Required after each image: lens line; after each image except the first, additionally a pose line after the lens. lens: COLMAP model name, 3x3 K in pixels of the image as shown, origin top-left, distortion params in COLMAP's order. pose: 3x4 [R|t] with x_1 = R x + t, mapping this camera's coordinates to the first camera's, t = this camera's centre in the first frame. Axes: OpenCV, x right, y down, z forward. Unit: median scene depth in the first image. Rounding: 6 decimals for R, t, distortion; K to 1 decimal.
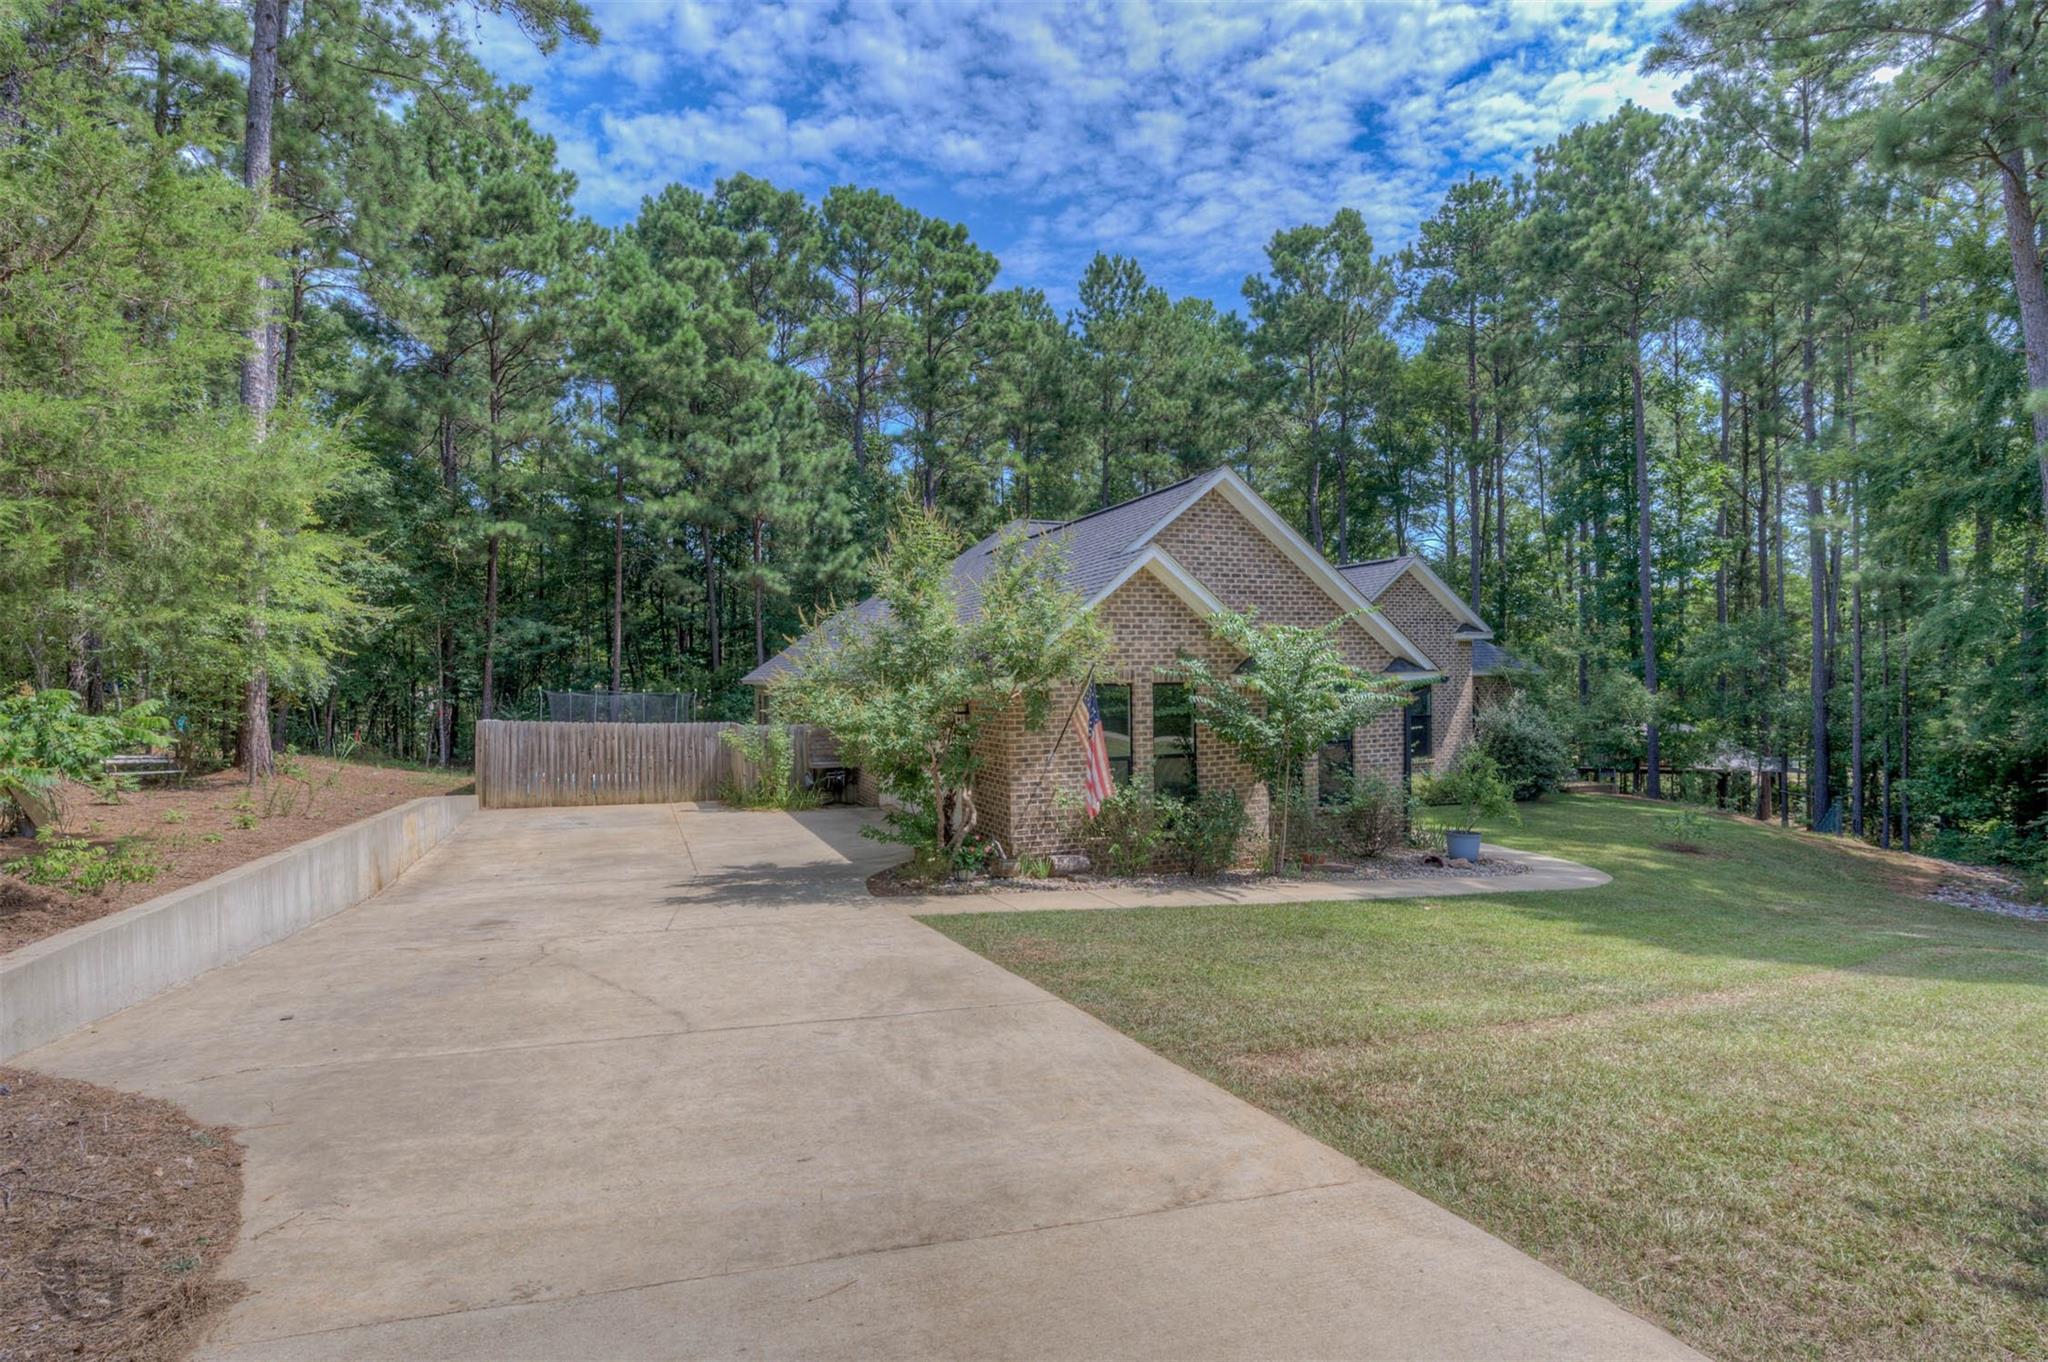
lens RADIAL K [[1069.9, 0, 1024.0], [0, 1069.9, 681.0], [0, 0, 1]] dist [0.010431, 0.000079]
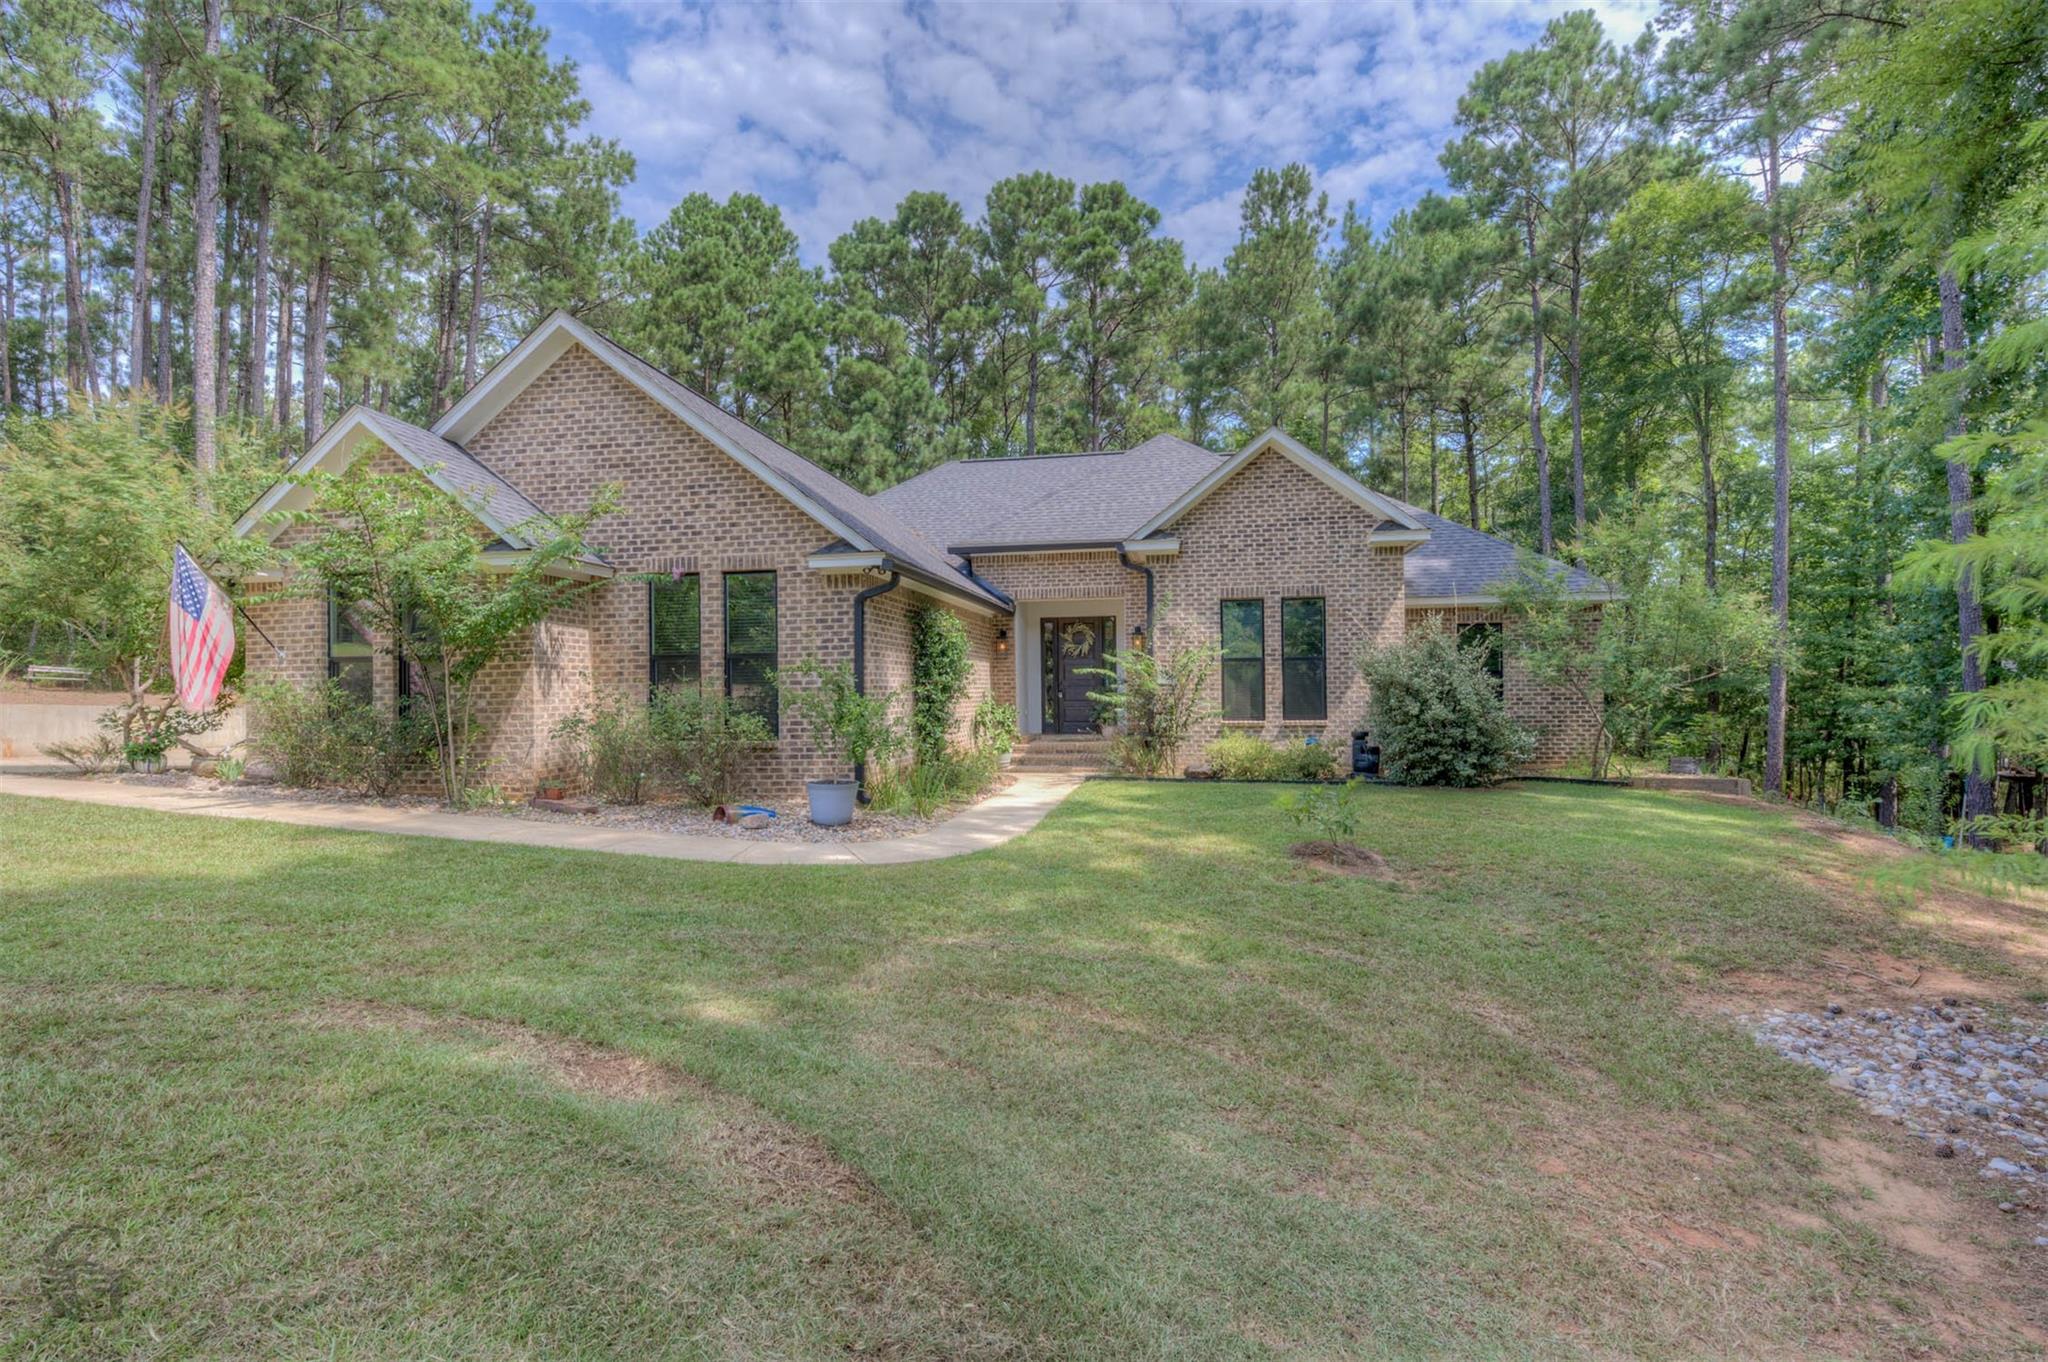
lens RADIAL K [[924.4, 0, 1024.0], [0, 924.4, 681.0], [0, 0, 1]] dist [-0.016226, -0.000764]
pose [[0.824870, 0.004884, -0.565302, 0.553072], [-0.007122, 0.999973, -0.001753, 0.051232], [0.565278, 0.005472, 0.824882, 0.385124]]
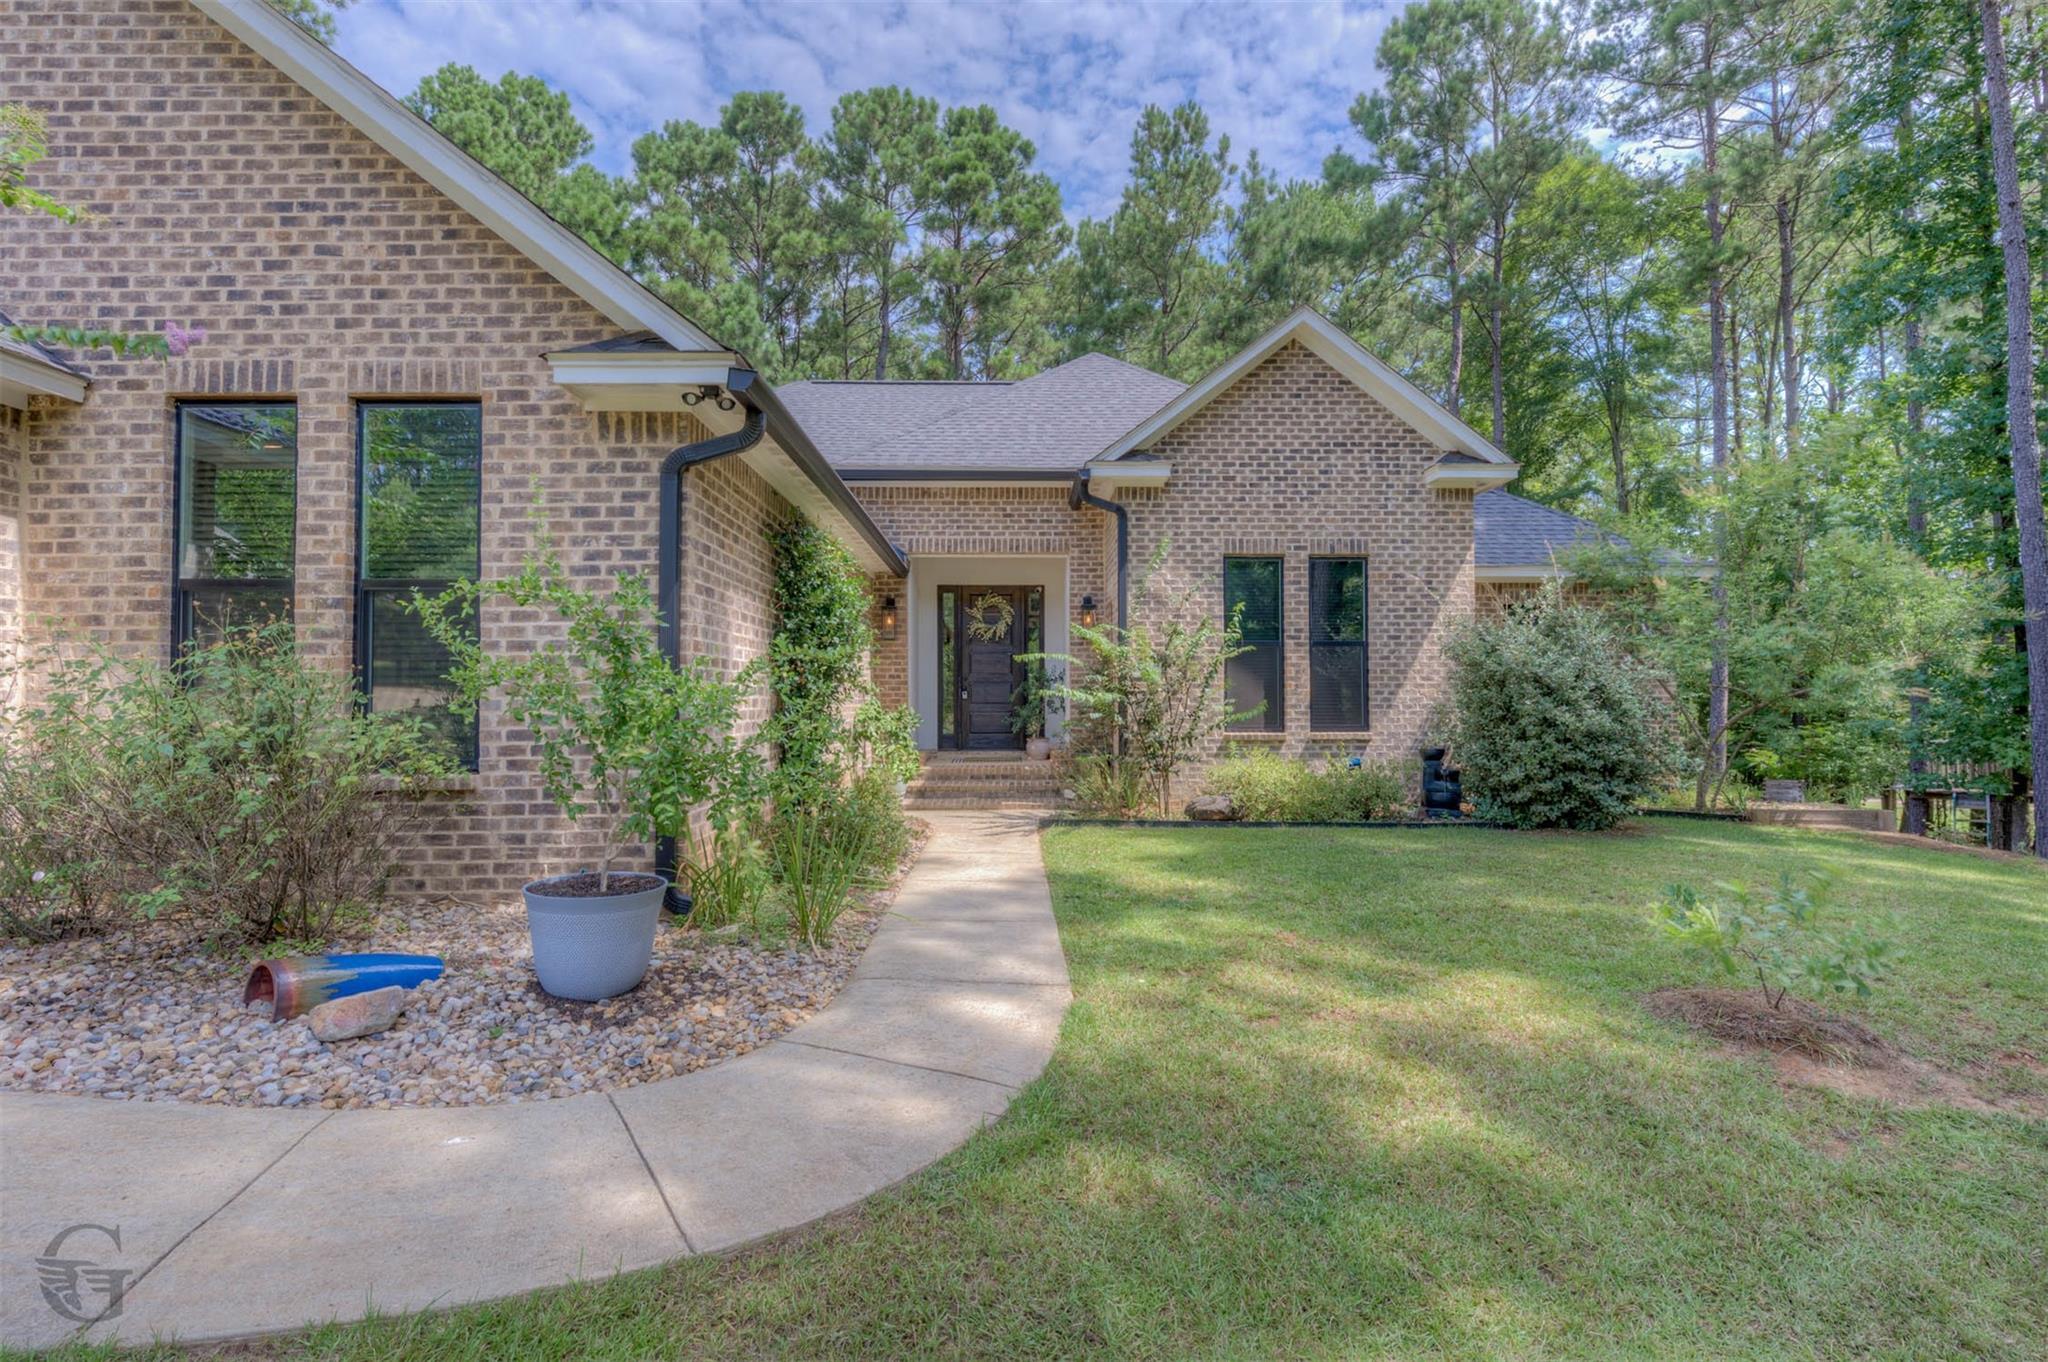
lens RADIAL K [[924.4, 0, 1024.0], [0, 924.4, 681.0], [0, 0, 1]] dist [-0.016226, -0.000764]
pose [[0.920191, 0.010511, -0.391329, 0.397096], [-0.018194, 0.999708, -0.015928, 0.060487], [0.391047, 0.021777, 0.920113, 0.541730]]
